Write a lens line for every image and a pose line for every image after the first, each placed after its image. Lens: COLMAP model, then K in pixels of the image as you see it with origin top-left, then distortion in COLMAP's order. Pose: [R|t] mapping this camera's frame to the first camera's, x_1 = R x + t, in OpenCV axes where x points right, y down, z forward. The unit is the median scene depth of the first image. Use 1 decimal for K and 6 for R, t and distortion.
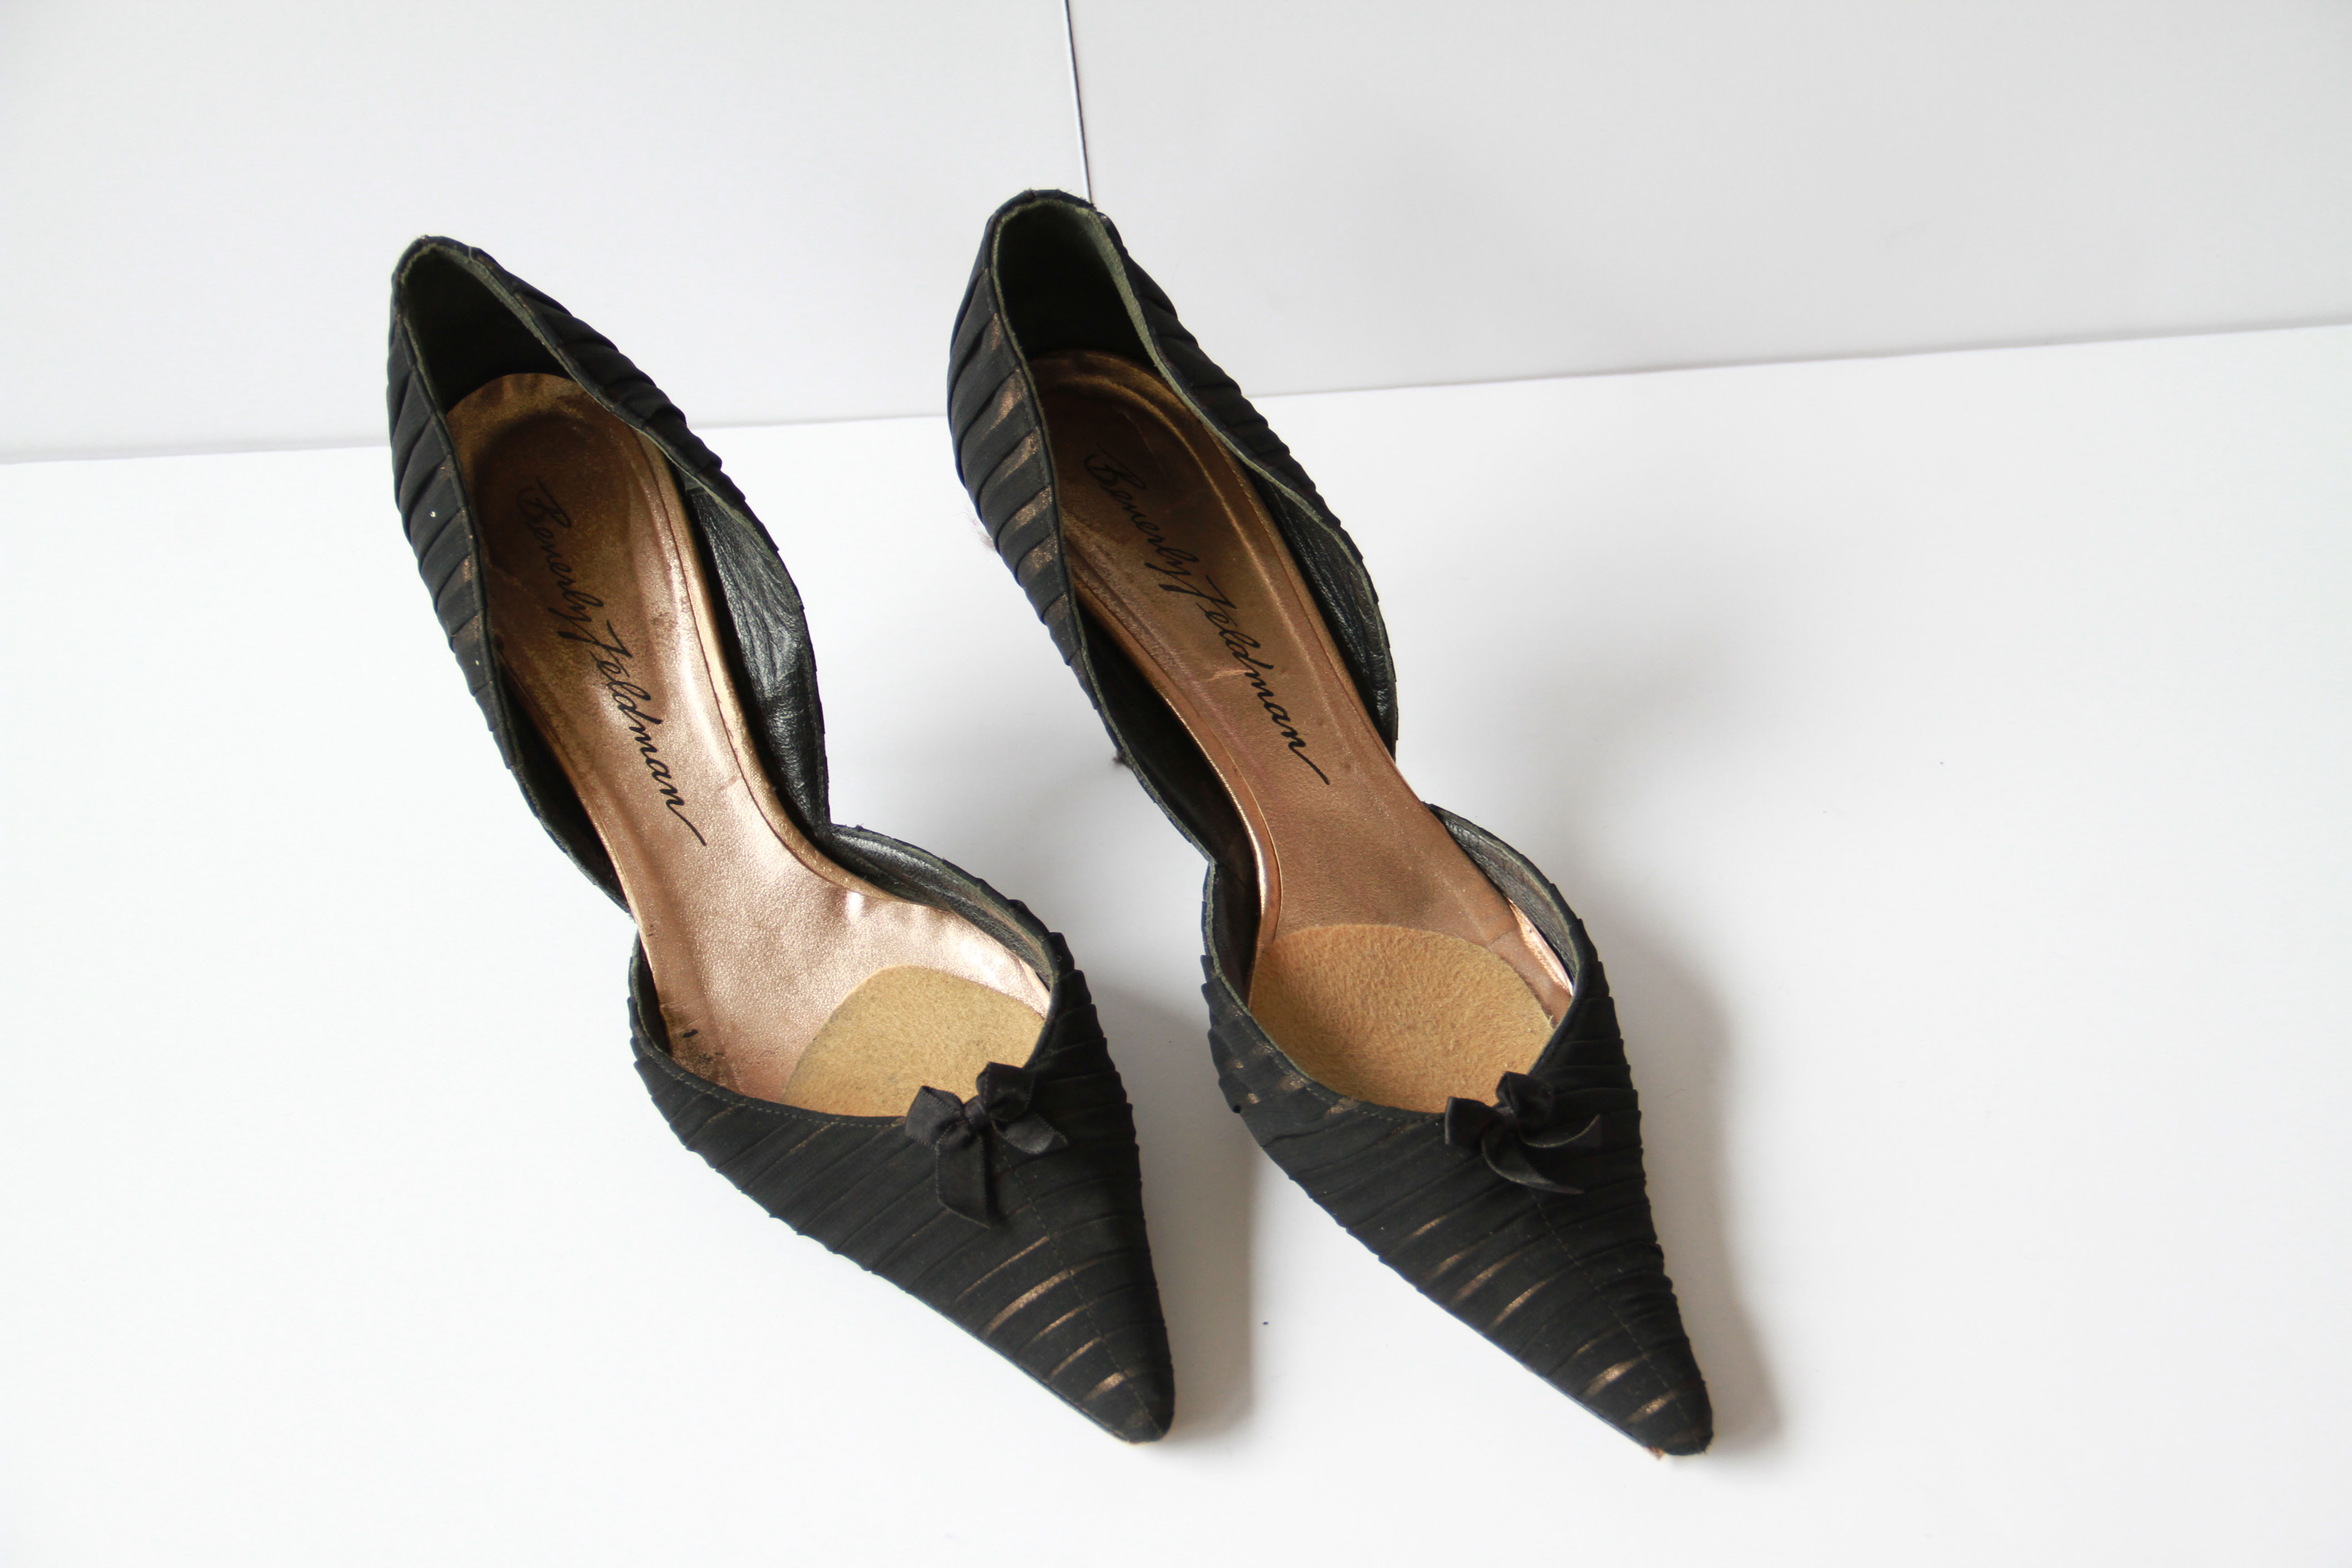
lens RADIAL K [[3941.0, 0, 1175.6], [0, 3941.0, 783.2], [0, 0, 1]] dist [0.189610, 0.000000]
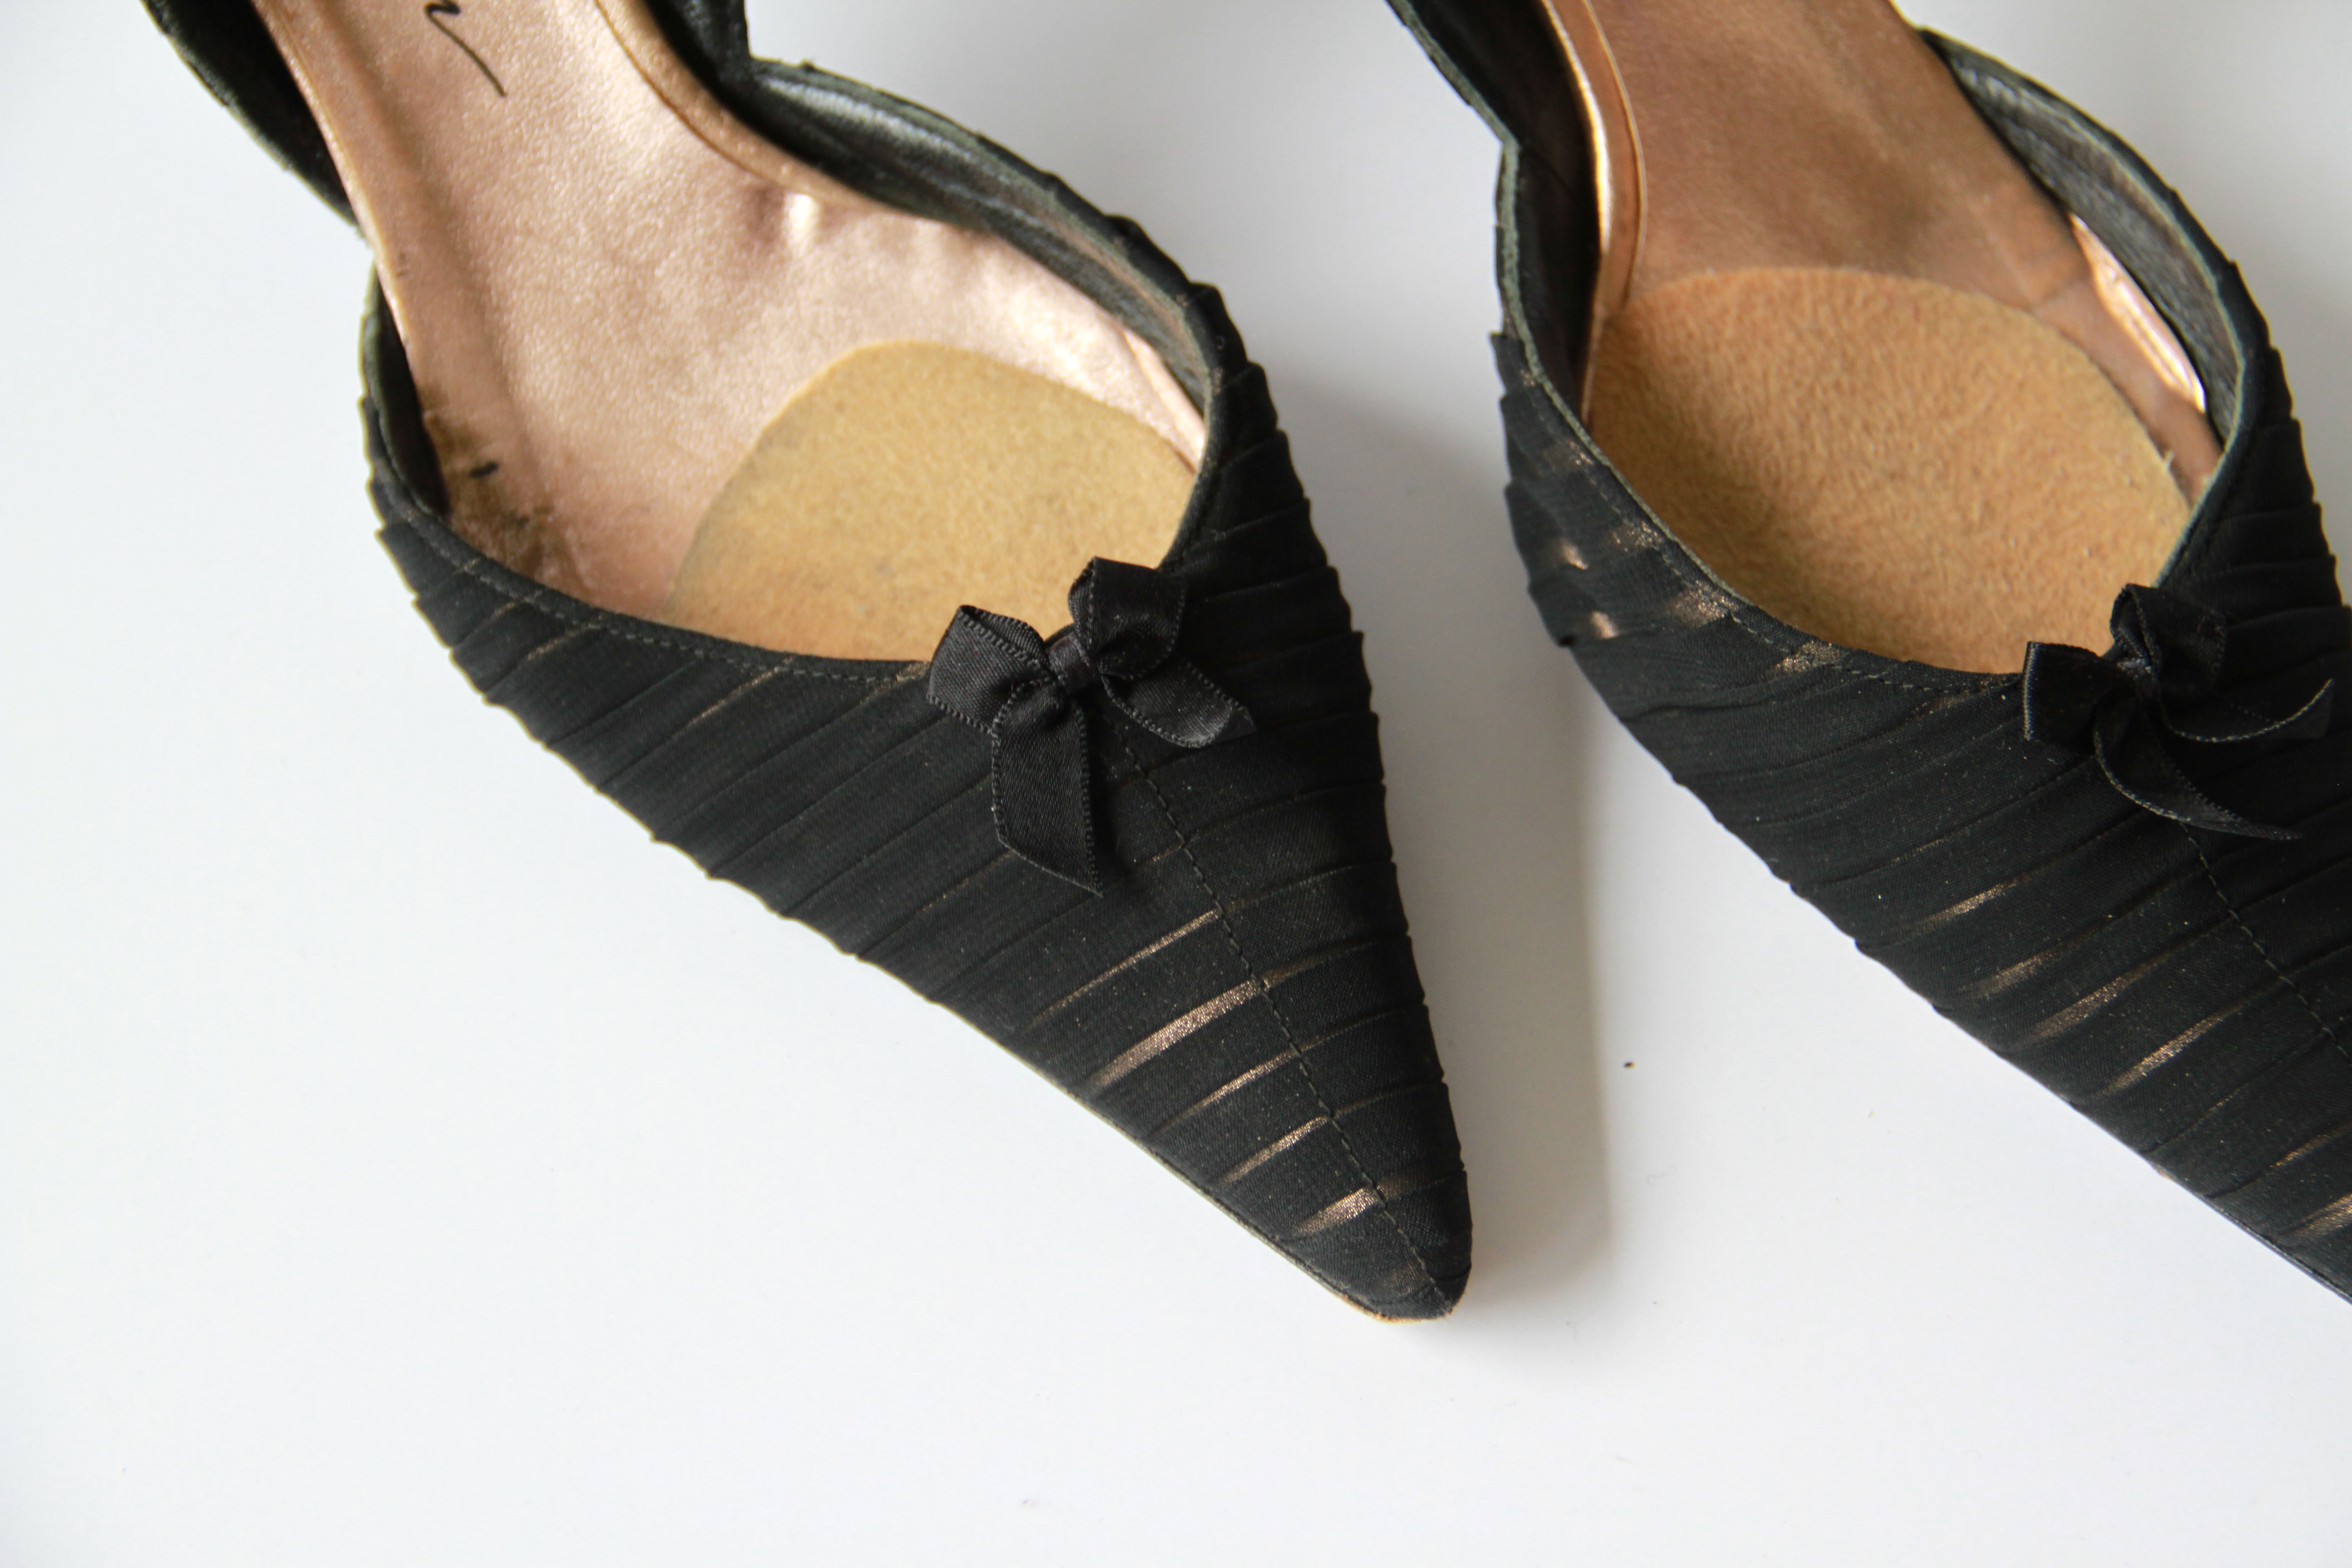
lens RADIAL K [[4597.4, 0, 1177.0], [0, 4597.4, 782.1], [0, 0, 1]] dist [0.168604, 0.000000]
pose [[0.999049, 0.003756, 0.043438, -0.059888], [-0.011894, 0.981974, 0.188641, -0.011320], [-0.041946, -0.188979, 0.981085, 0.407389]]
